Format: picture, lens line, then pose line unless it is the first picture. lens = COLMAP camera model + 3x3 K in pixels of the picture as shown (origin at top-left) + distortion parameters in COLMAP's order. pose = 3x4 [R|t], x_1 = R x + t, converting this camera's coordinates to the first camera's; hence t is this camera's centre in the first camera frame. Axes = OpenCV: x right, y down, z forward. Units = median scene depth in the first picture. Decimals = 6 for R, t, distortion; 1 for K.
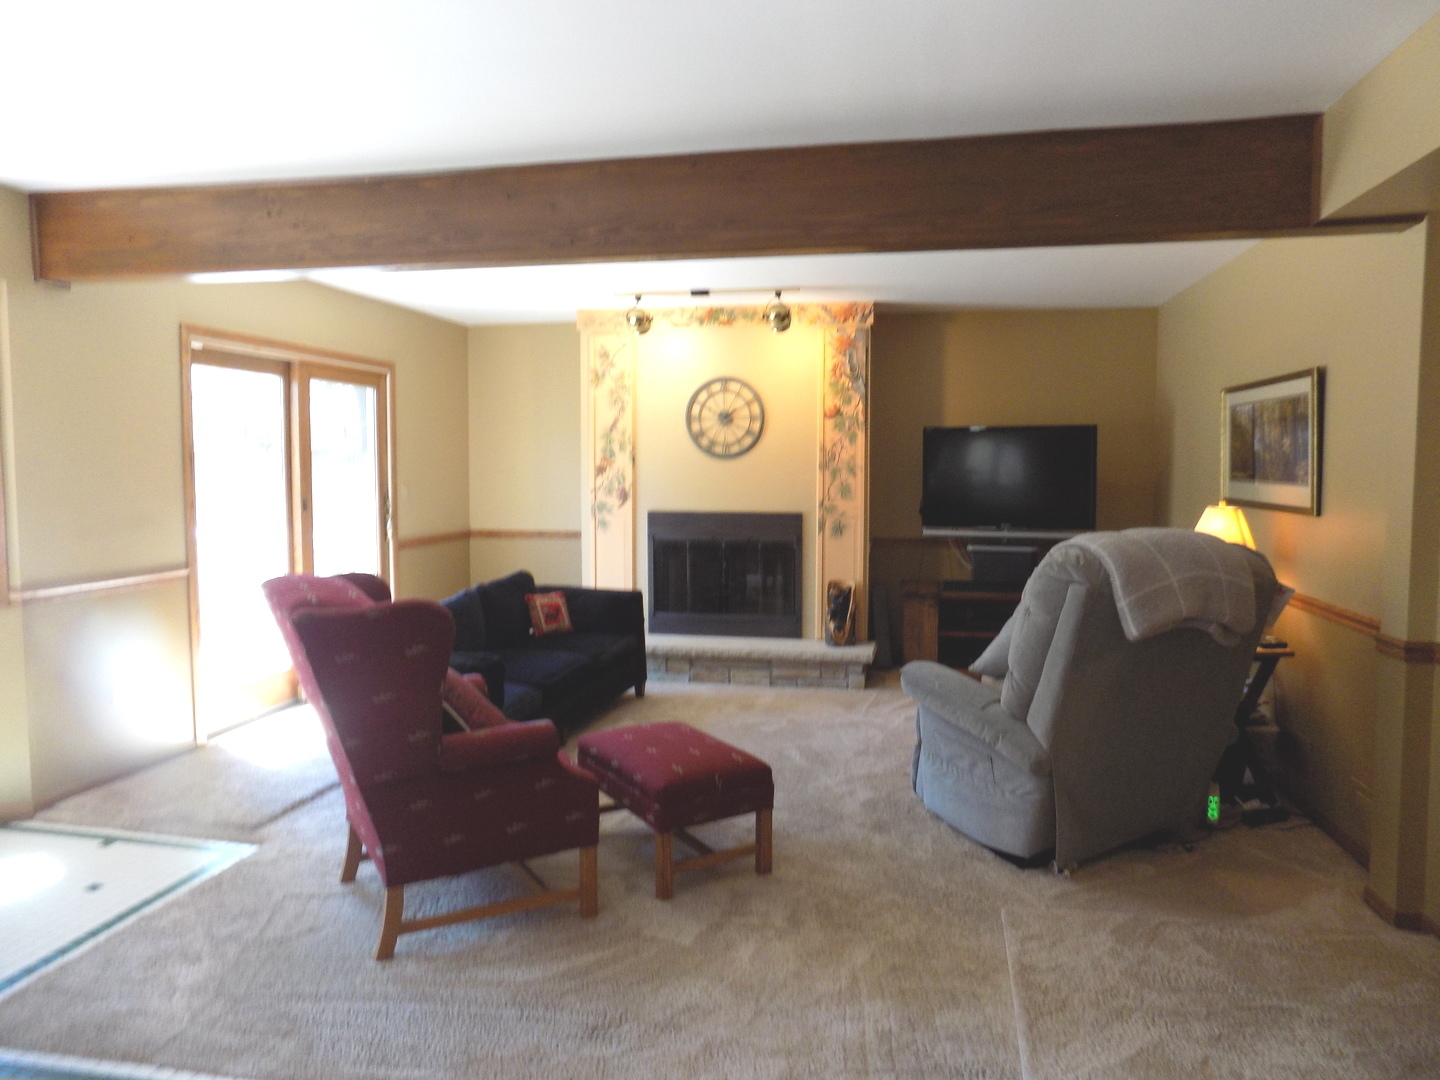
lens RADIAL K [[975.8, 0, 719.0], [0, 975.8, 536.4], [0, 0, 1]] dist [-0.010425, 0.015956]
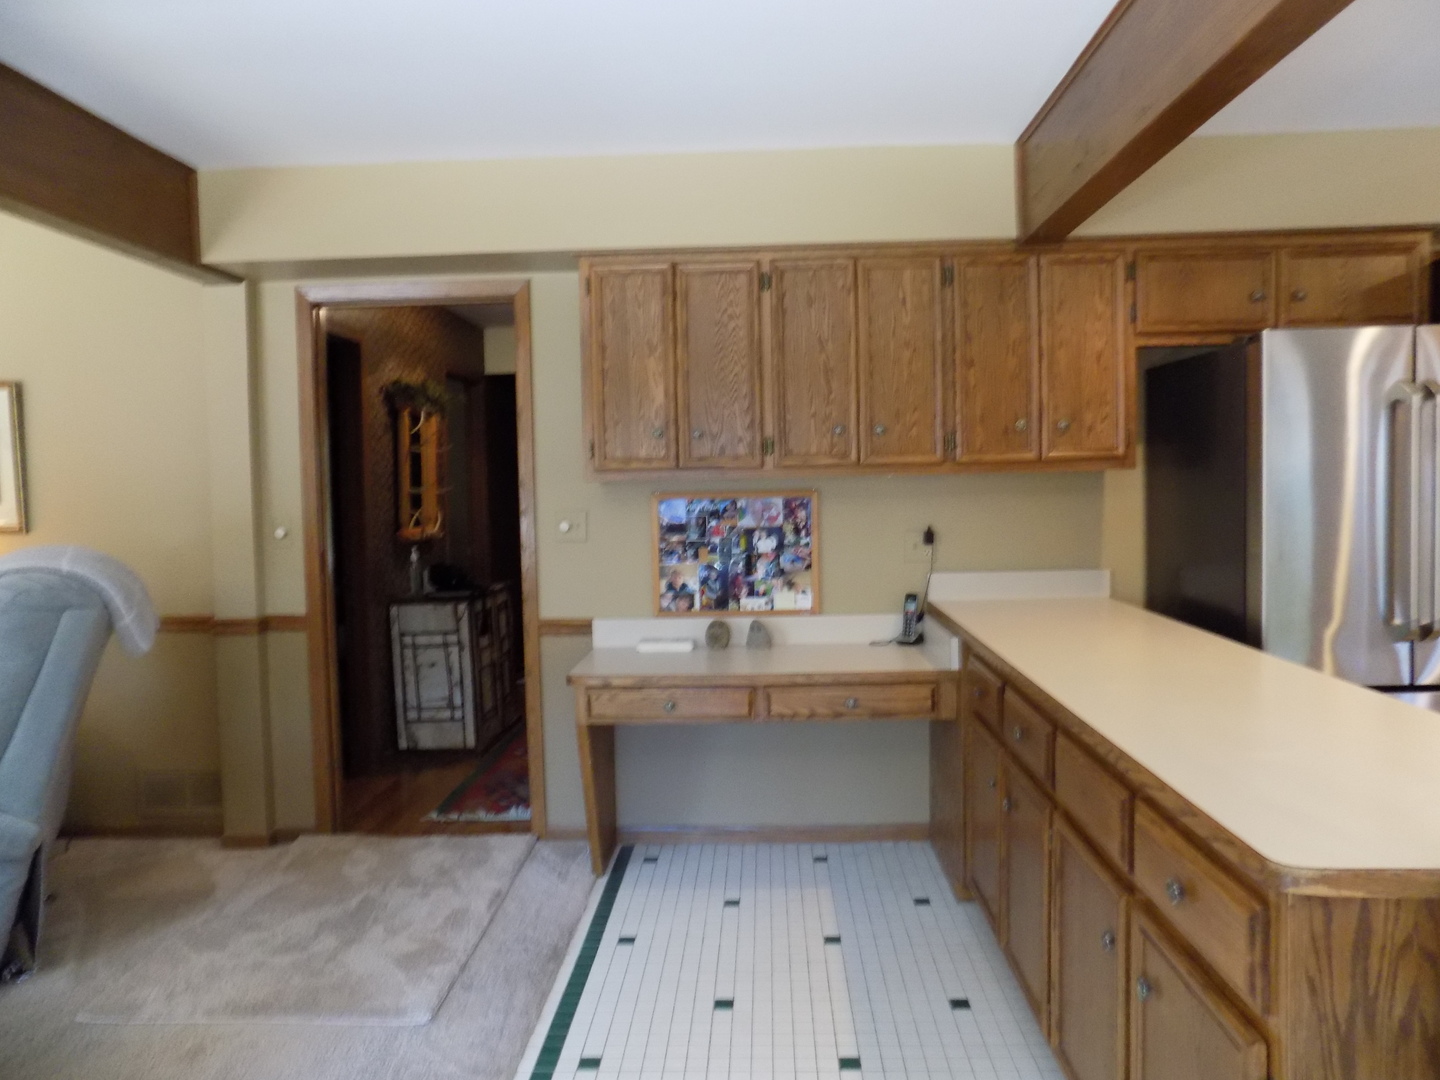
lens RADIAL K [[975.8, 0, 720.7], [0, 975.8, 539.3], [0, 0, 1]] dist [-0.010425, 0.015956]
pose [[-0.174175, -0.043047, 0.983773, -0.648246], [0.088289, 0.994338, 0.059141, -0.014490], [-0.980749, 0.097158, -0.169388, 0.634430]]
